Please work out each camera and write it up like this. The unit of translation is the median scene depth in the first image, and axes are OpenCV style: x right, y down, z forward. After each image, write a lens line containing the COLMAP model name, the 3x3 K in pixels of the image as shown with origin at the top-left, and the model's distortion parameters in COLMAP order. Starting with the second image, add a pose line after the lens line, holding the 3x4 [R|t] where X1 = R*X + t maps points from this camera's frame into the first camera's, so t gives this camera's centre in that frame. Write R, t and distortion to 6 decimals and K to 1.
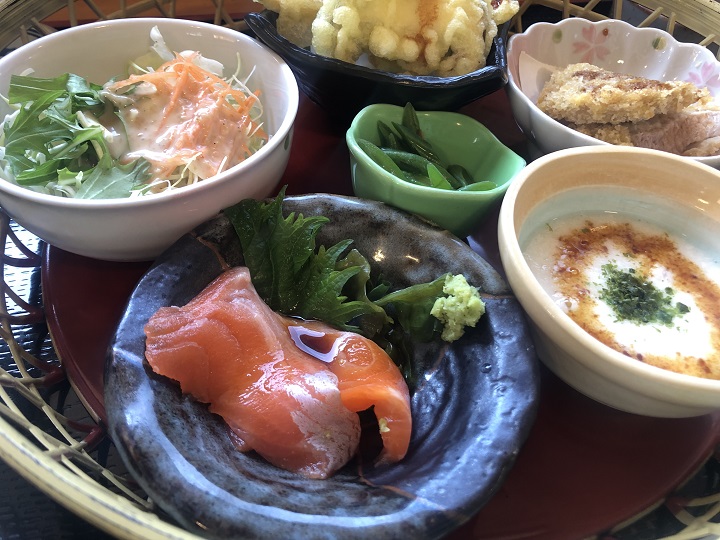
lens RADIAL K [[593.8, 0, 360.0], [0, 593.8, 270.0], [0, 0, 1]] dist [0.060664, -0.134302]
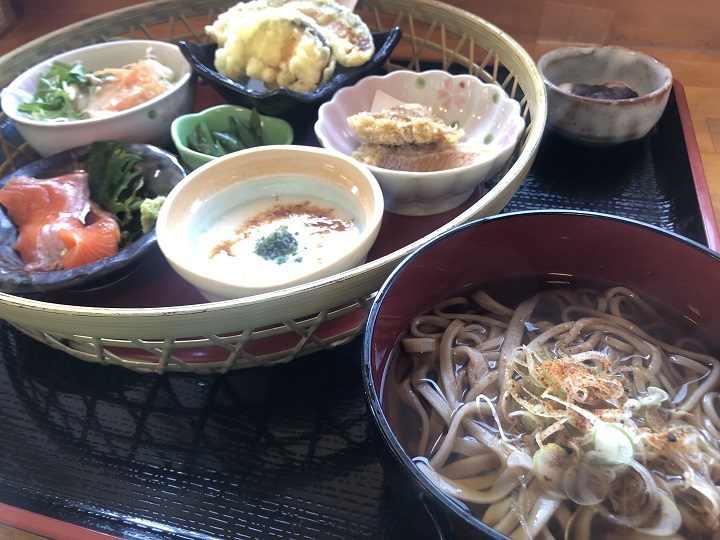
lens RADIAL K [[593.8, 0, 360.0], [0, 593.8, 270.0], [0, 0, 1]] dist [0.060664, -0.134302]
pose [[0.862262, 0.245422, -0.443026, 1.192534], [-0.282358, 0.959136, -0.018223, 0.065912], [0.420450, 0.140805, 0.896323, -0.181484]]
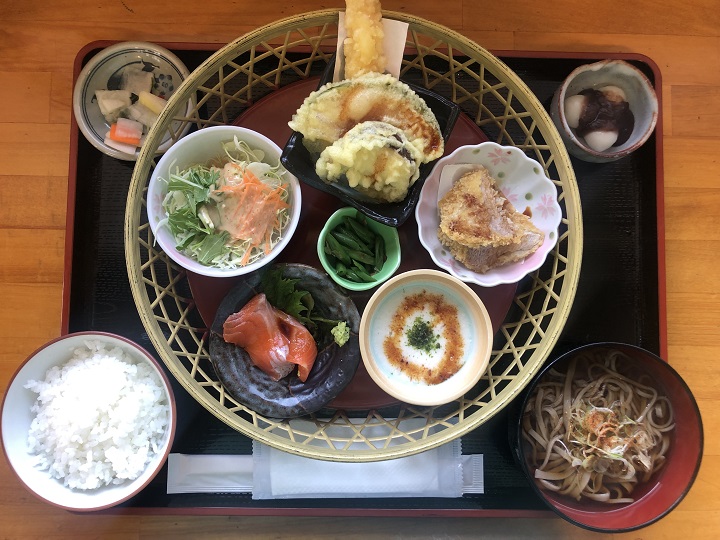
lens RADIAL K [[593.8, 0, 360.0], [0, 593.8, 270.0], [0, 0, 1]] dist [0.060664, -0.134302]
pose [[0.964591, 0.255706, -0.064643, 0.288818], [-0.163690, 0.772568, 0.613469, -1.471194], [0.206808, -0.581166, 0.787068, -0.716732]]
